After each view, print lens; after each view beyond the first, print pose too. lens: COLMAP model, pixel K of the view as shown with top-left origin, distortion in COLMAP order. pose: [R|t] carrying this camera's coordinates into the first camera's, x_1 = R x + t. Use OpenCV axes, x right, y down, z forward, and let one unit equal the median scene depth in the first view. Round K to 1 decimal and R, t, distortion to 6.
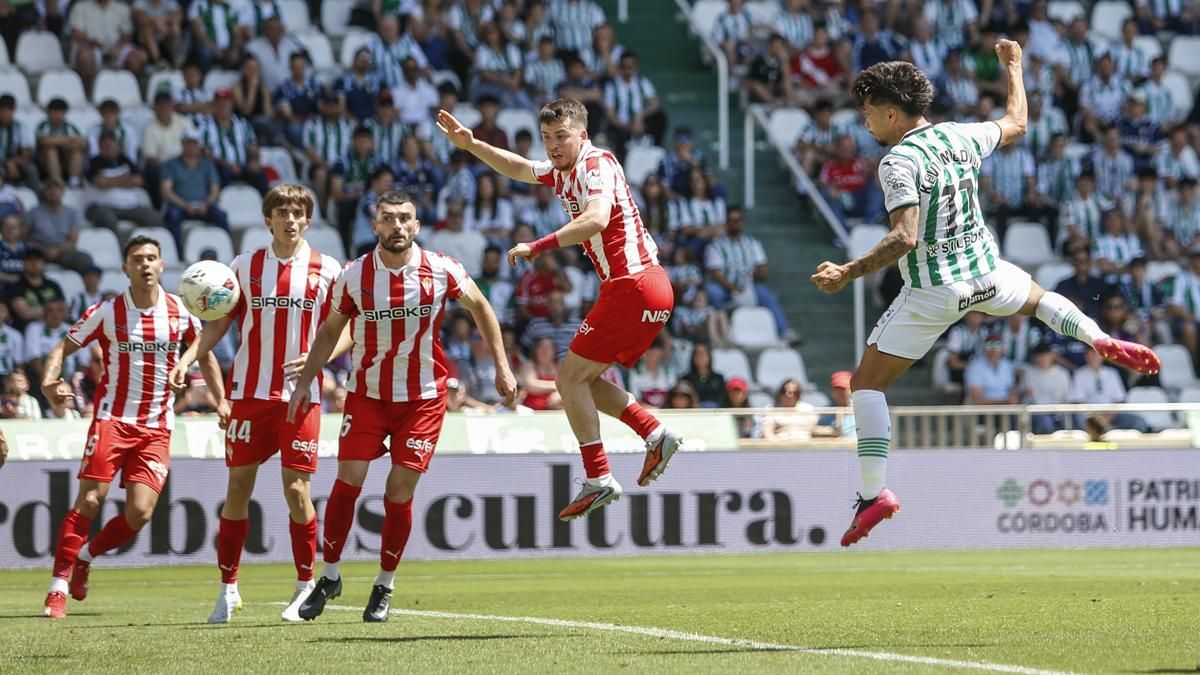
lens RADIAL K [[6512.1, 0, 600.7], [0, 6512.1, 337.3], [0, 0, 1]] dist [0.230637, 0.000000]
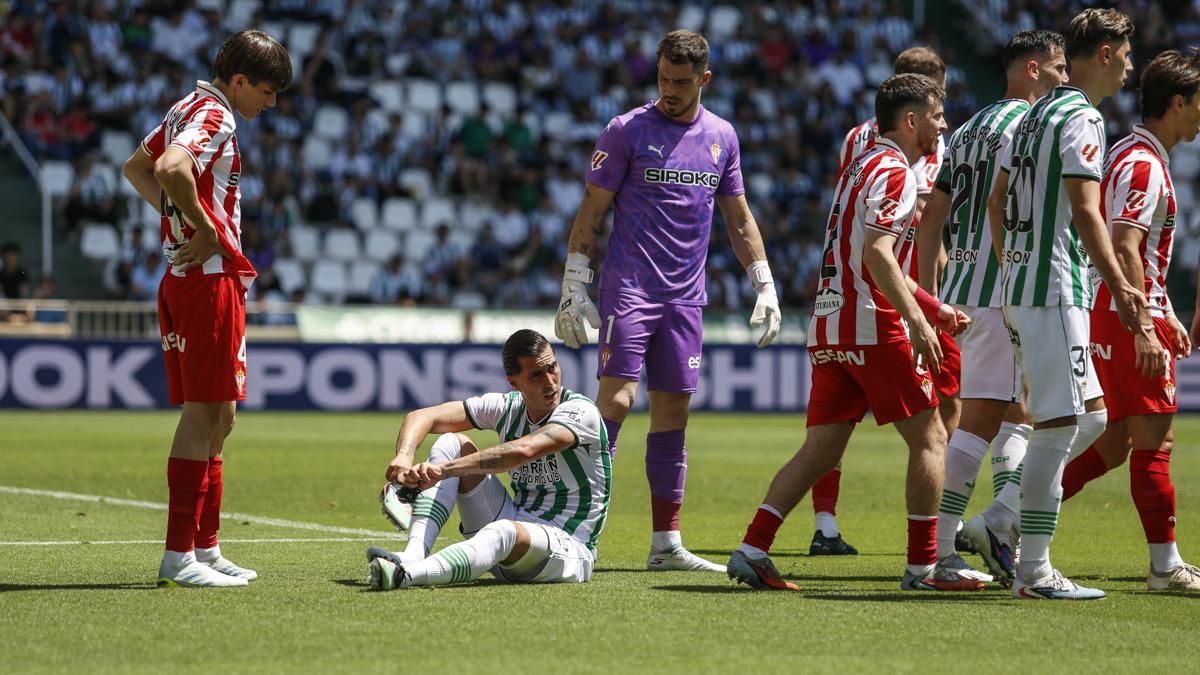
lens RADIAL K [[7205.5, 0, 600.3], [0, 7205.5, 337.4], [0, 0, 1]] dist [0.983417, 0.000000]
pose [[0.993054, 0.016738, 0.116464, -0.019015], [-0.017051, 0.999853, 0.001693, 0.013024], [-0.116419, -0.003667, 0.993193, -0.451437]]
